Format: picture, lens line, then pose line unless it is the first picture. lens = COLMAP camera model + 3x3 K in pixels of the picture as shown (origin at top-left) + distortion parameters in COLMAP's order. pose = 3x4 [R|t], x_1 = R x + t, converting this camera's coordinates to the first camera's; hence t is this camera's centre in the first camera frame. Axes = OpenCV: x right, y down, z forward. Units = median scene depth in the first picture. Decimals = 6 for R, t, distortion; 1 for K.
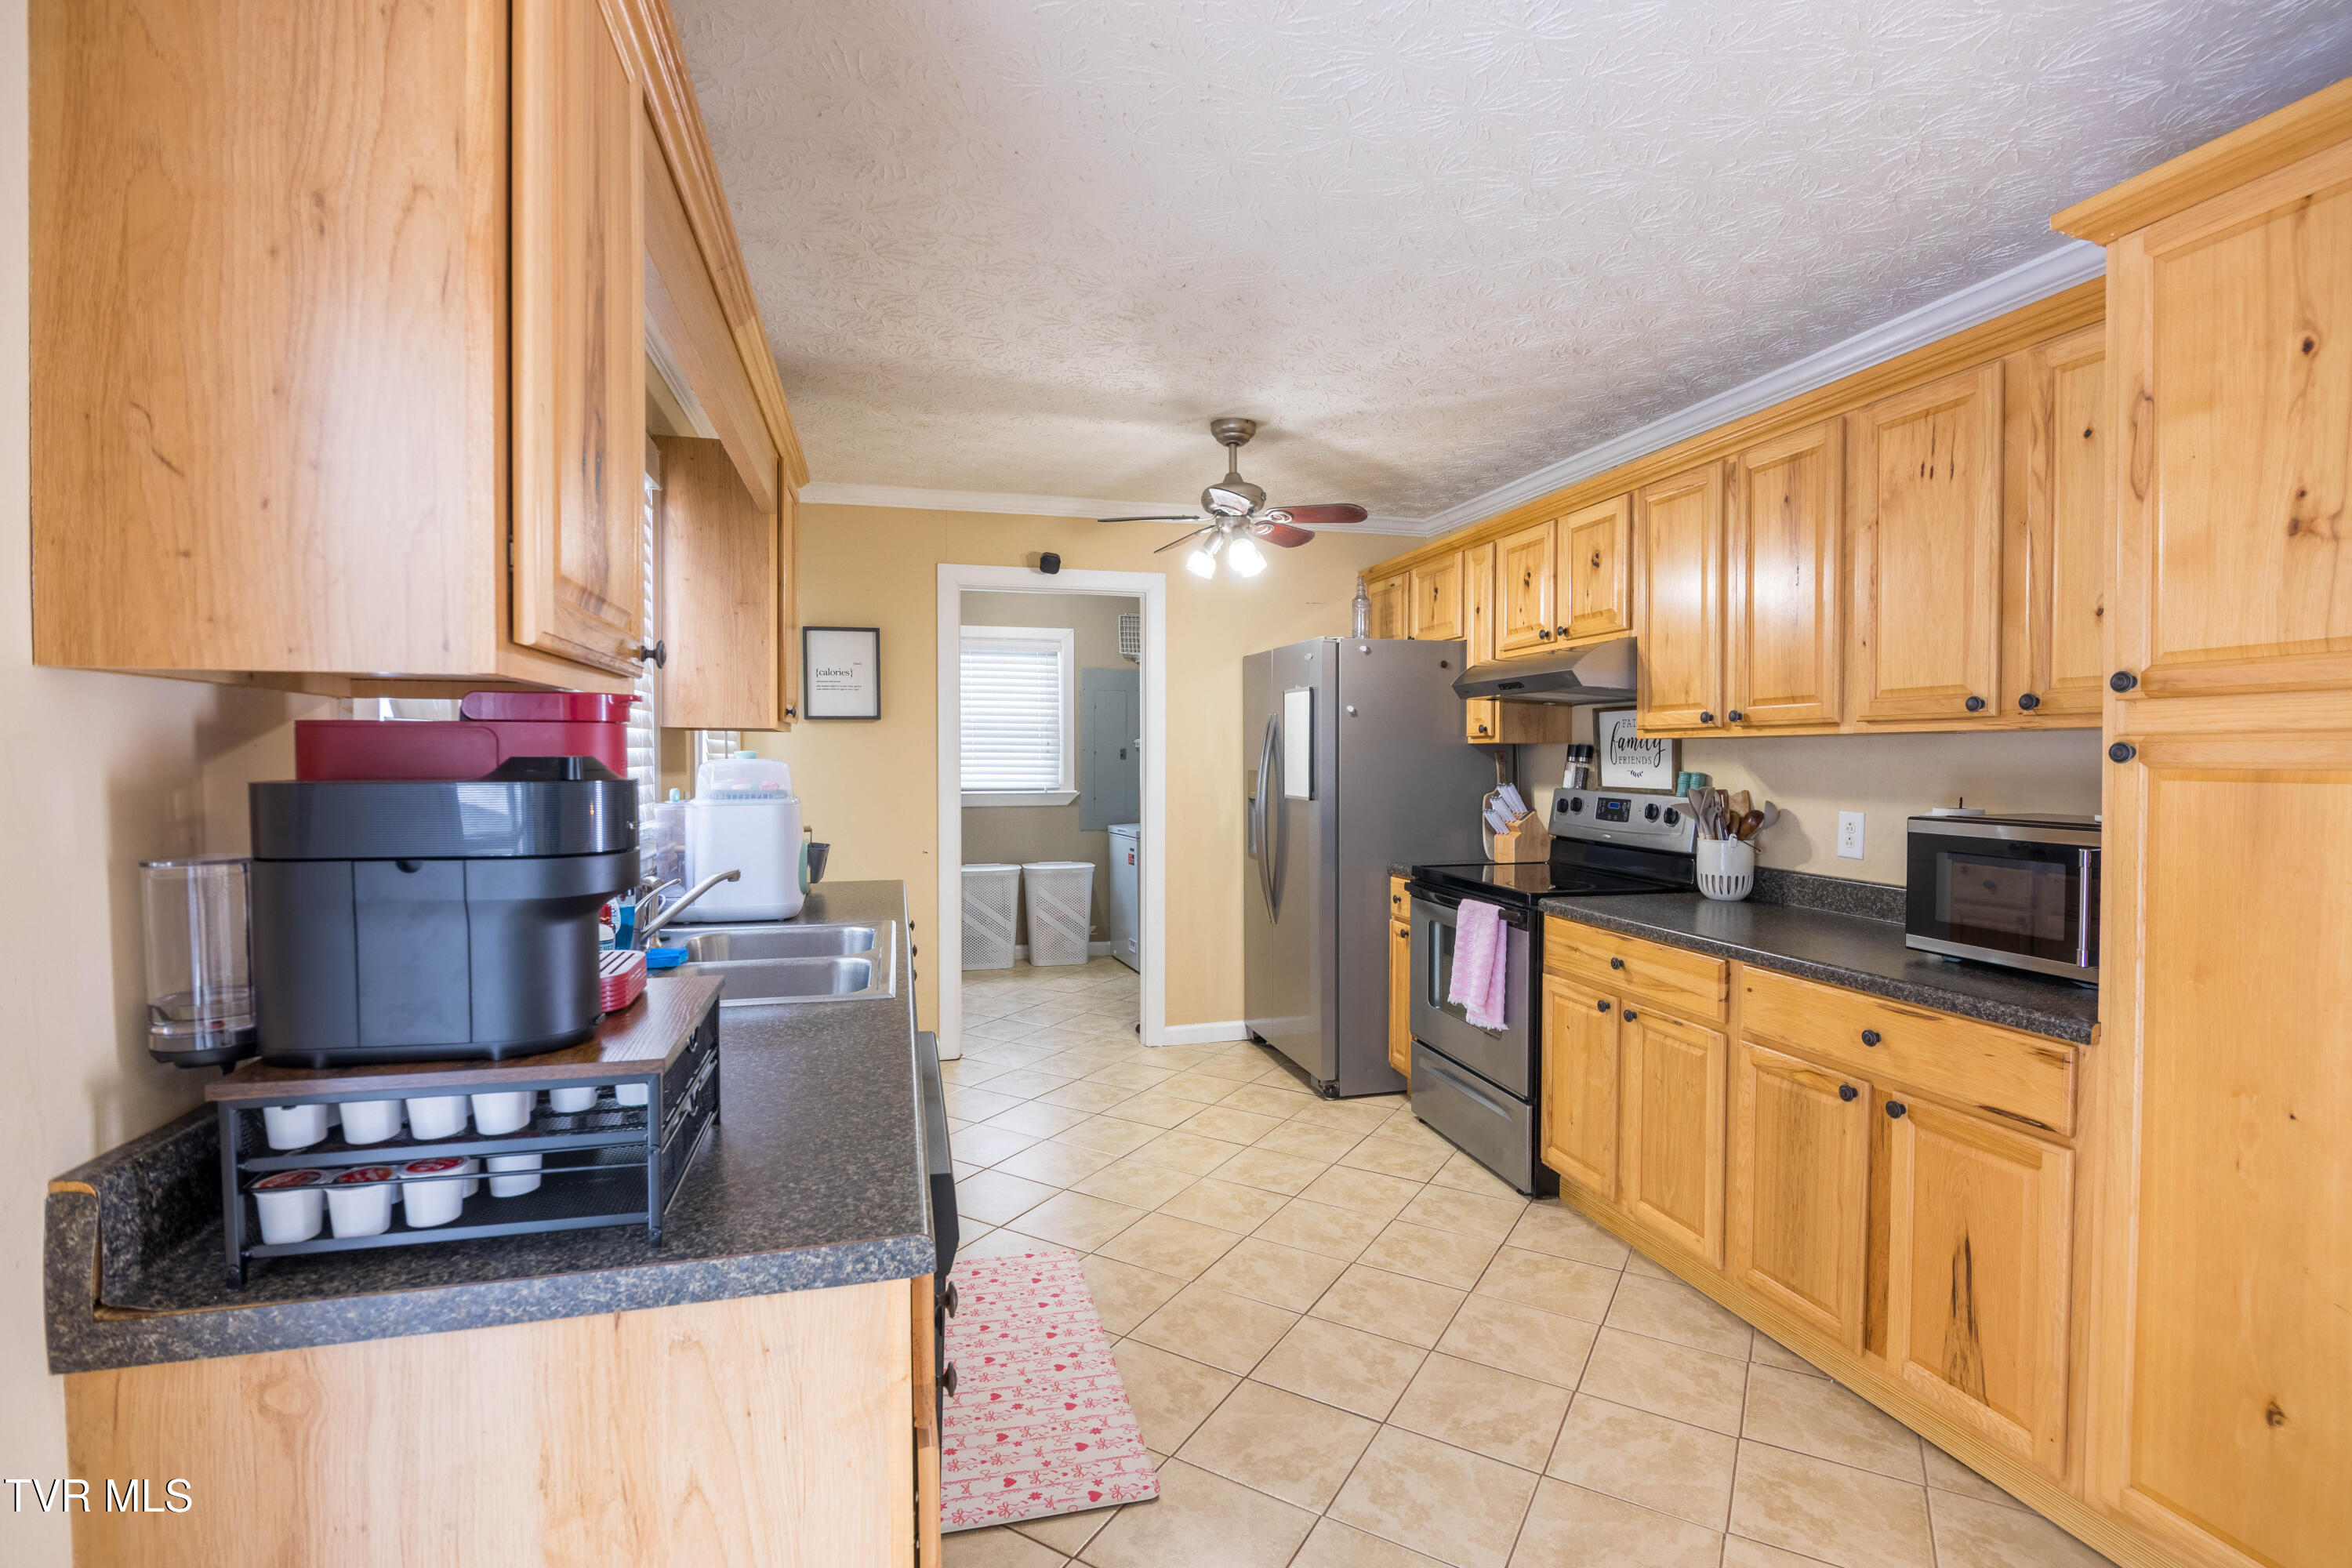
lens RADIAL K [[1094.7, 0, 1178.5], [0, 1094.7, 783.1], [0, 0, 1]] dist [0.001269, -0.000534]
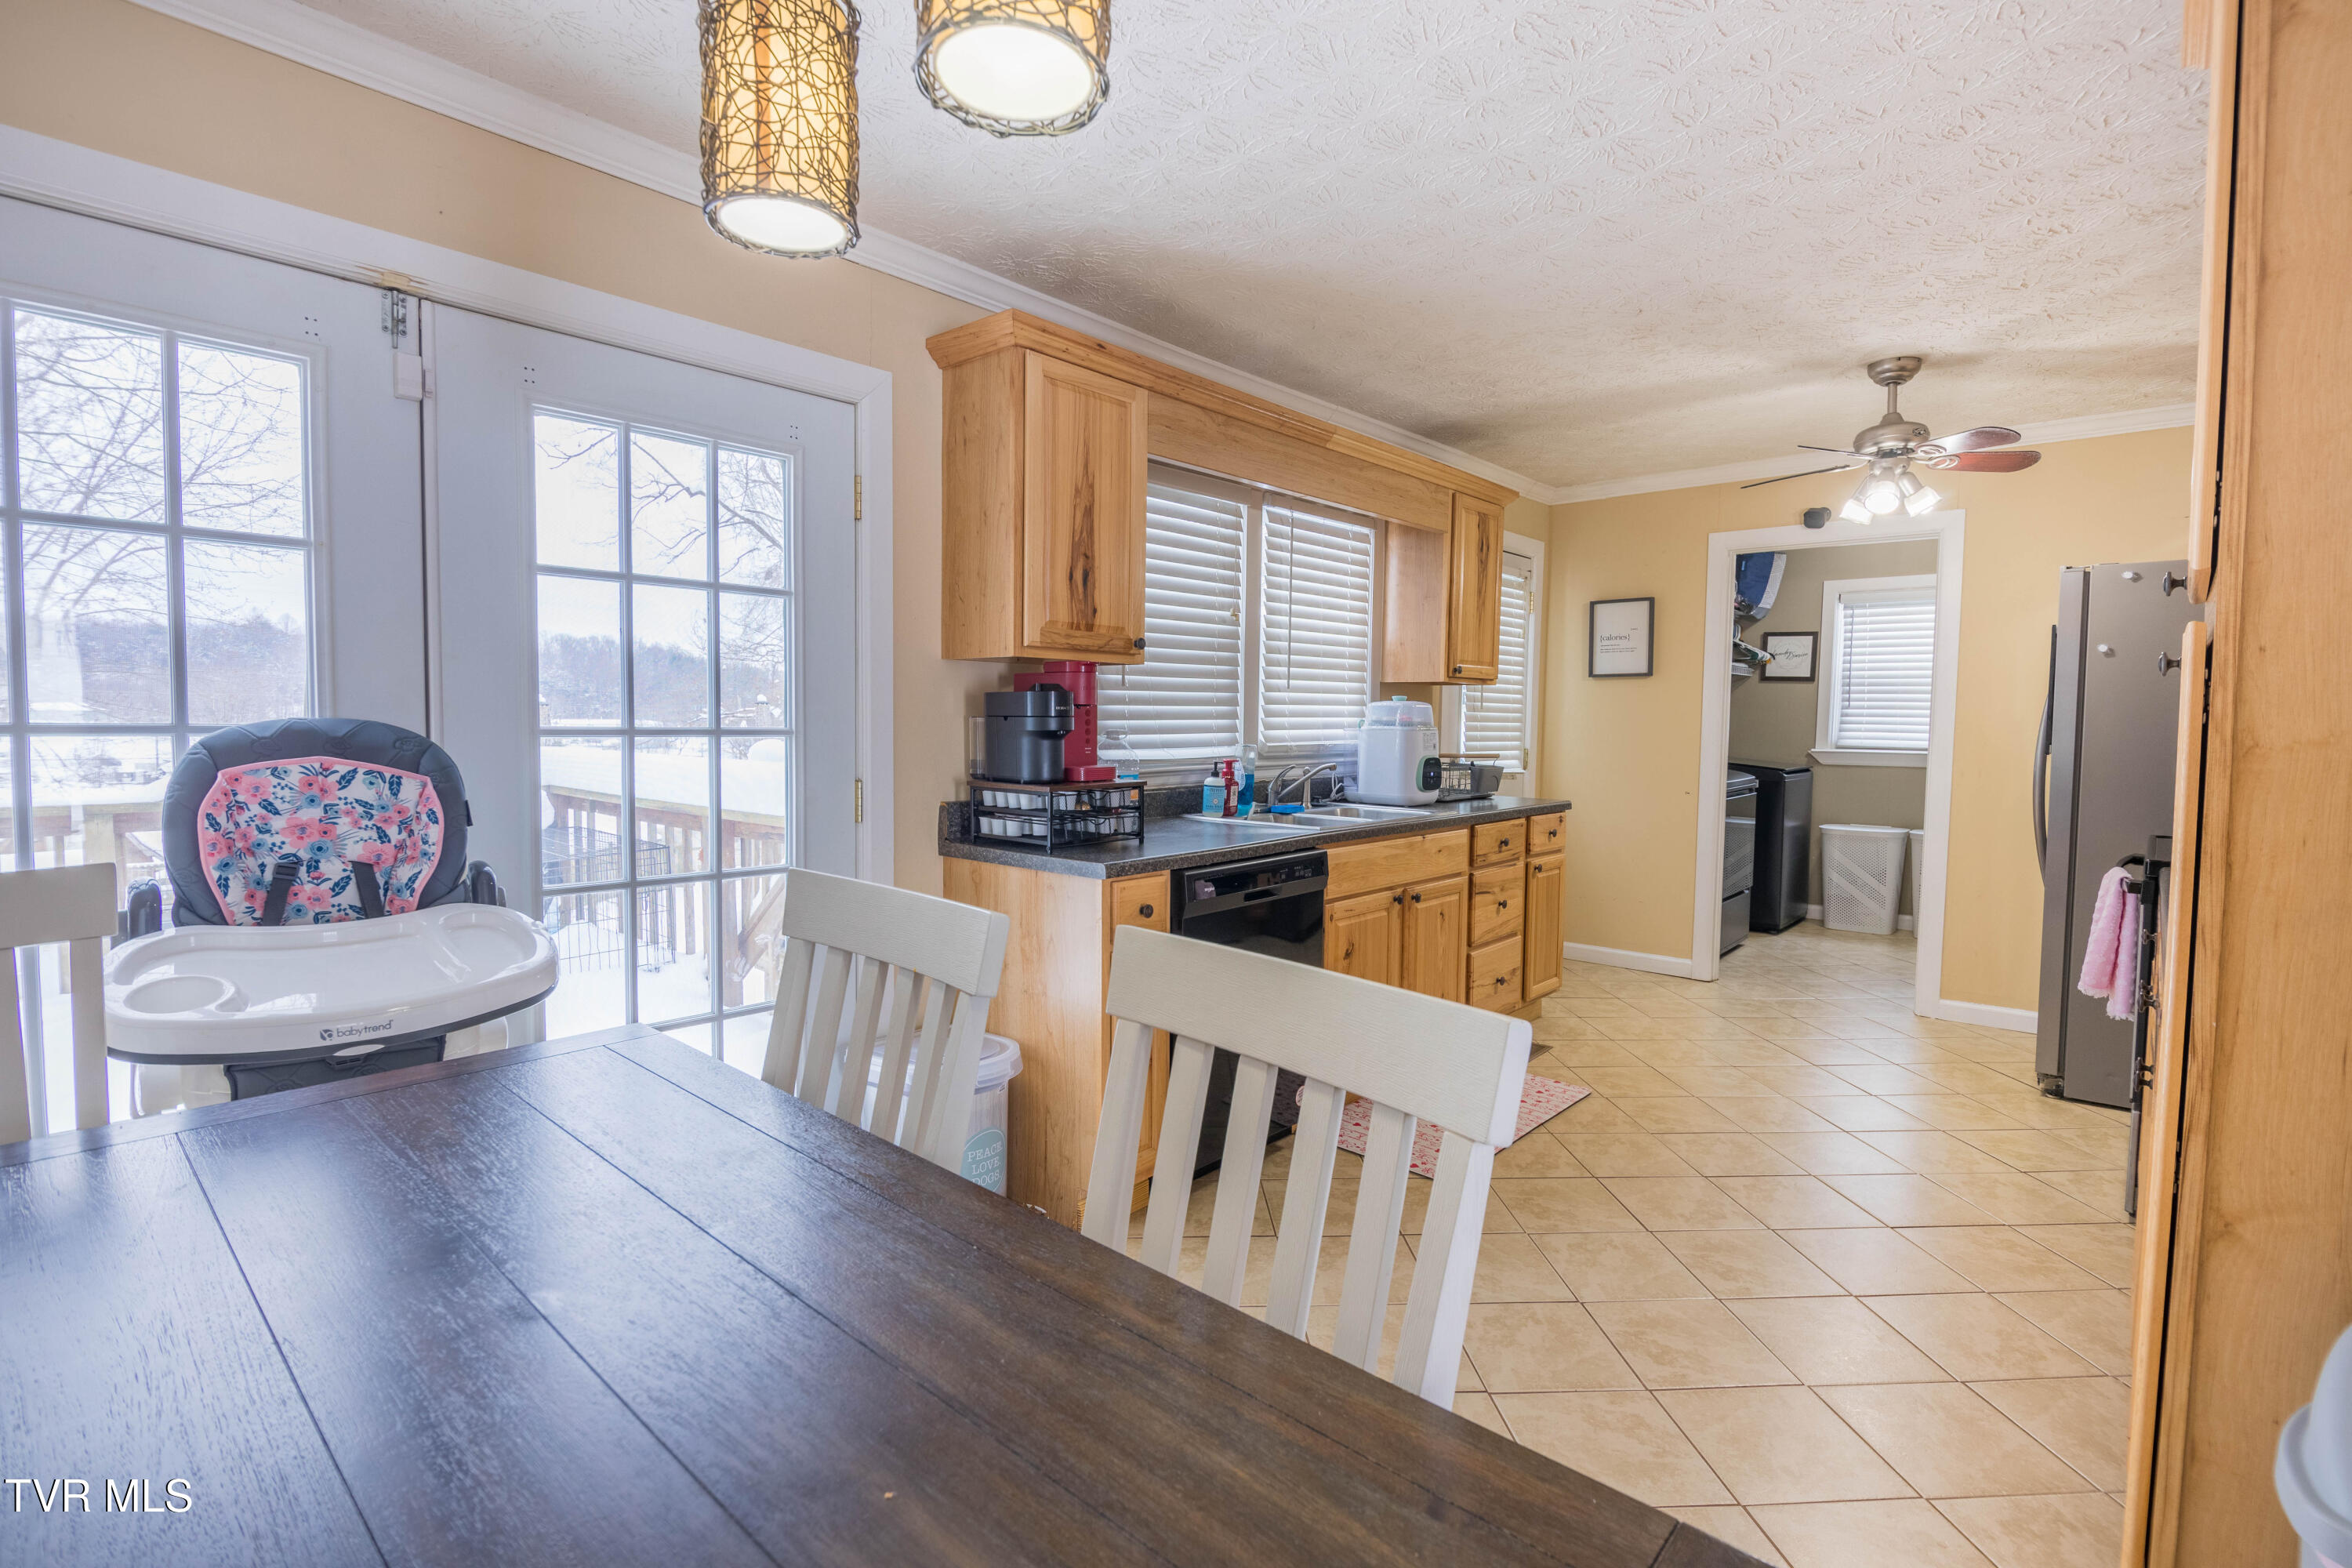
lens RADIAL K [[1094.7, 0, 1178.5], [0, 1094.7, 783.1], [0, 0, 1]] dist [0.001269, -0.000534]
pose [[0.548141, 0.055843, -0.834519, 0.657412], [-0.033336, 0.998434, 0.044915, 0.030983], [0.835721, 0.003199, 0.549145, -0.090607]]
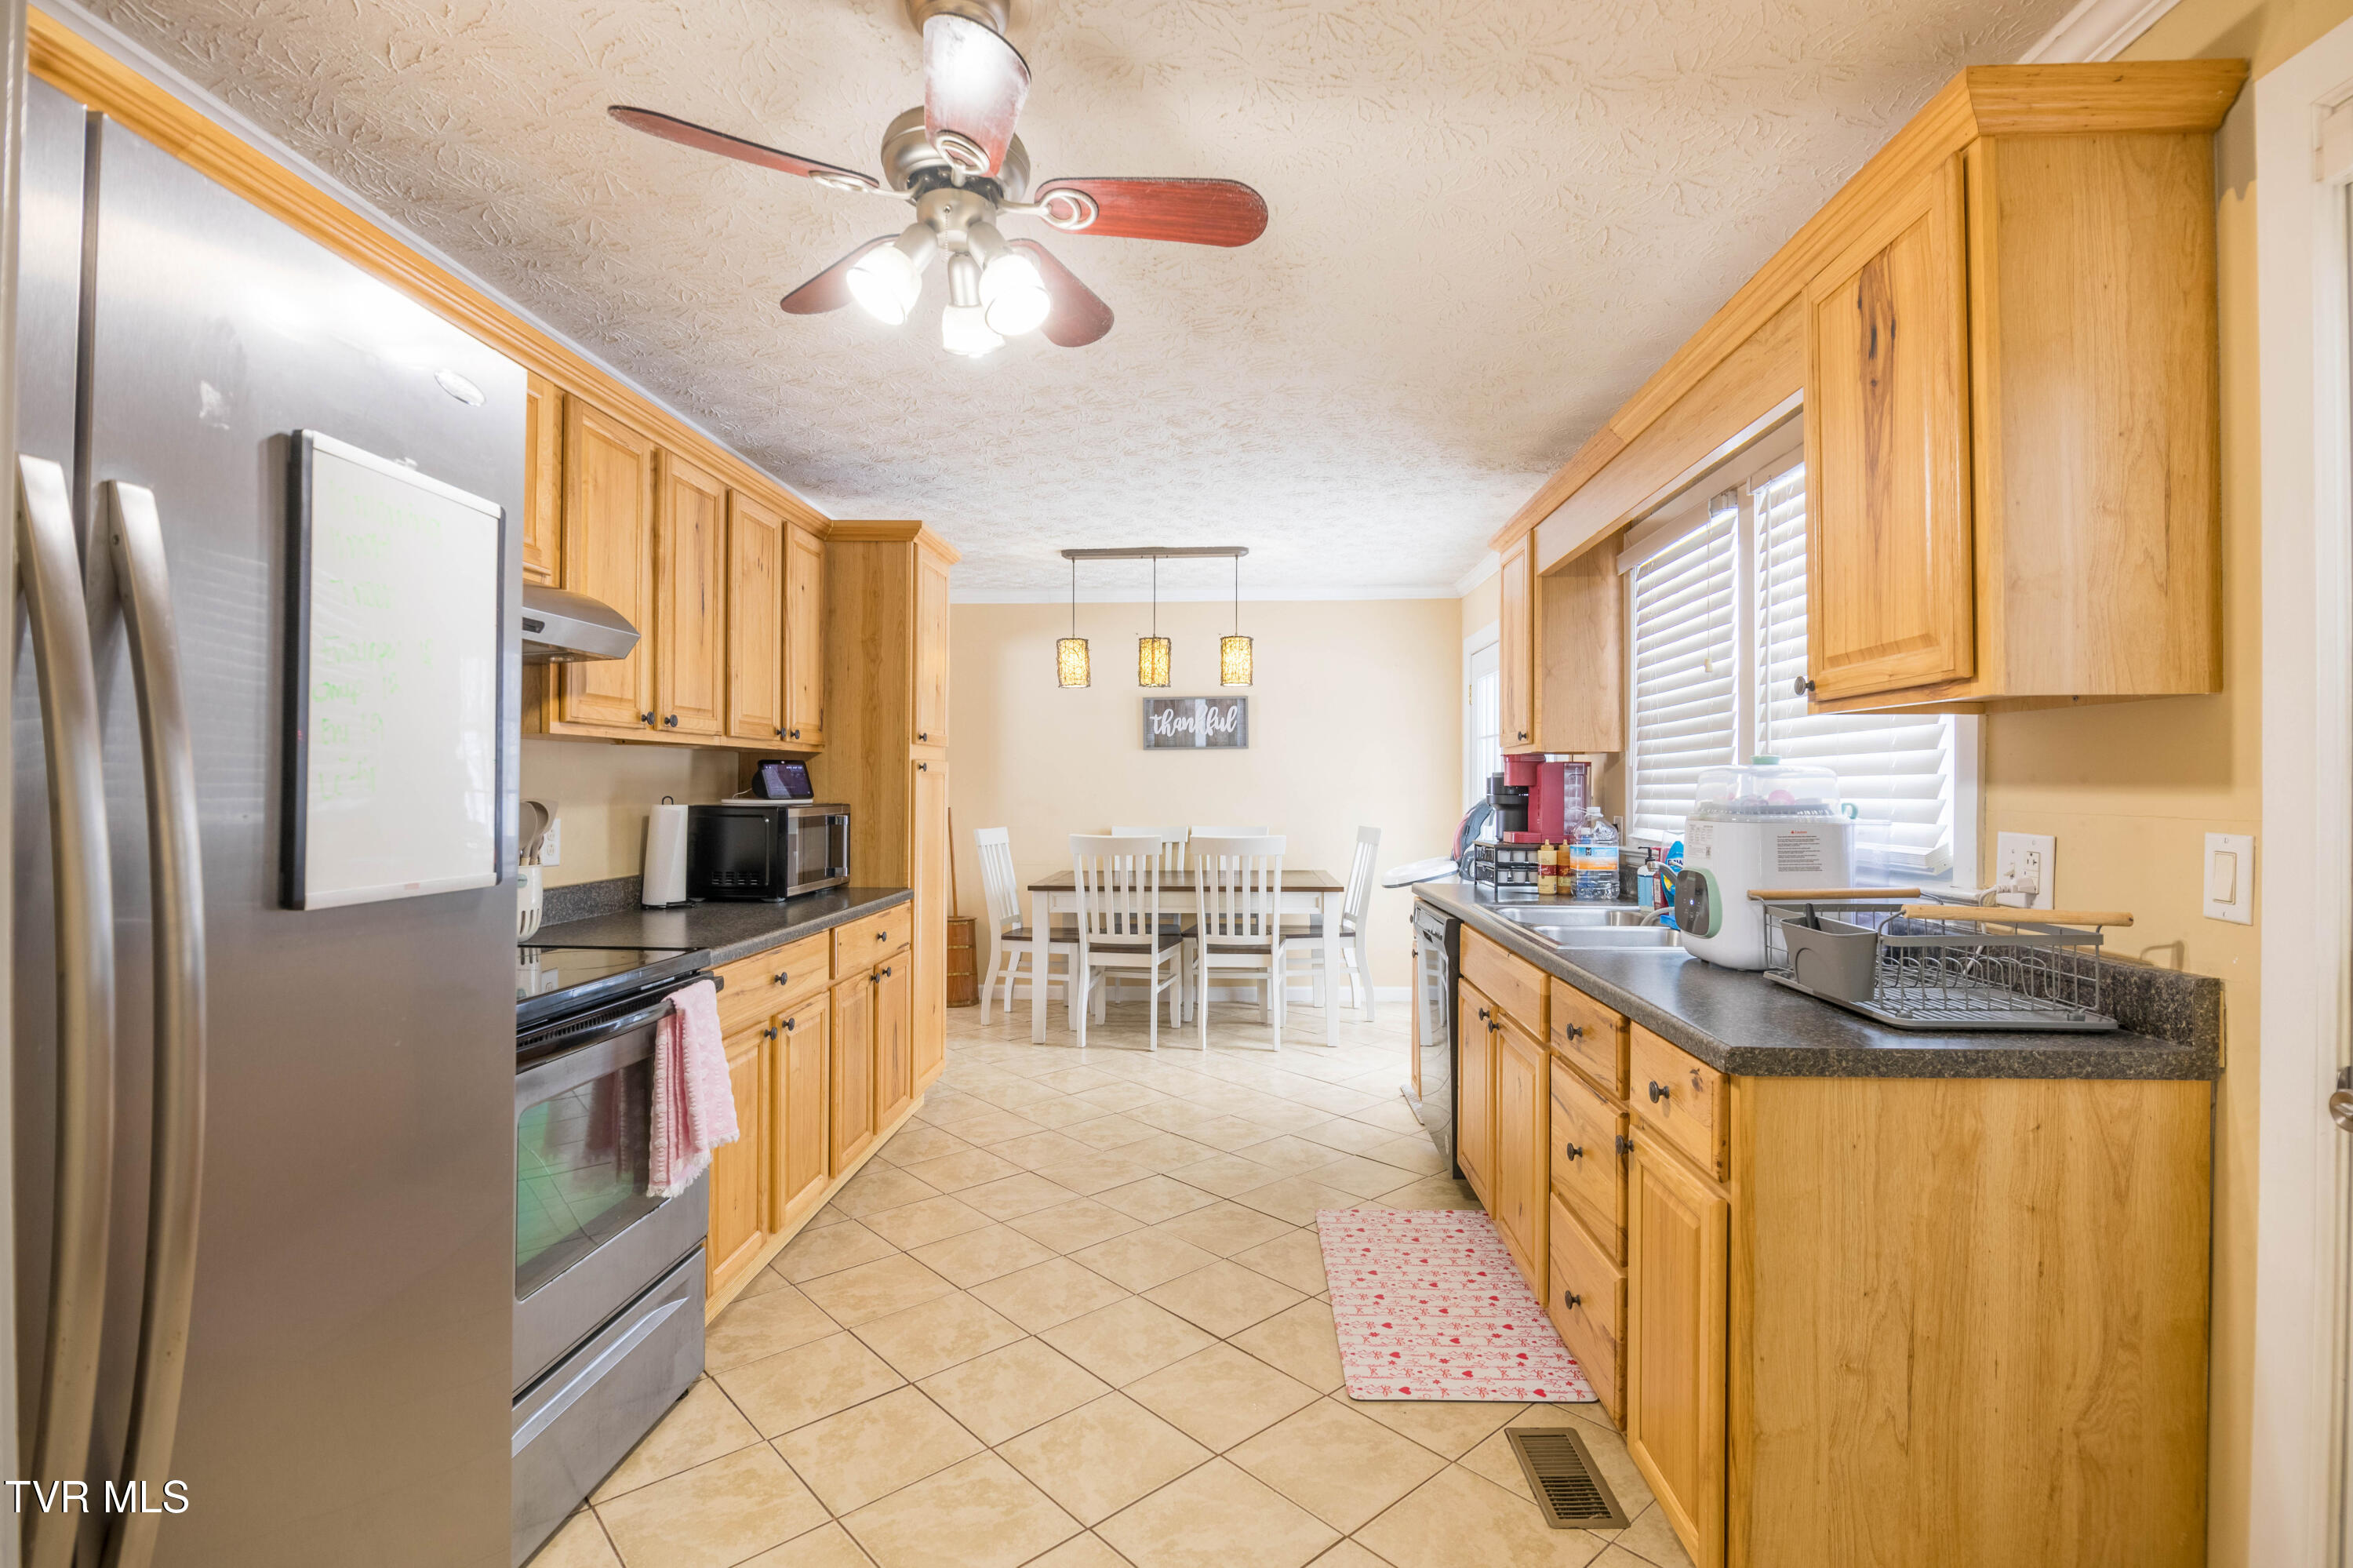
lens RADIAL K [[1095.2, 0, 1179.0], [0, 1095.2, 783.1], [0, 0, 1]] dist [0.001269, -0.000534]
pose [[-0.952867, -0.003055, 0.303372, -0.208809], [0.003796, 0.999751, 0.021990, -0.024776], [-0.303364, 0.022105, -0.952618, 1.709113]]
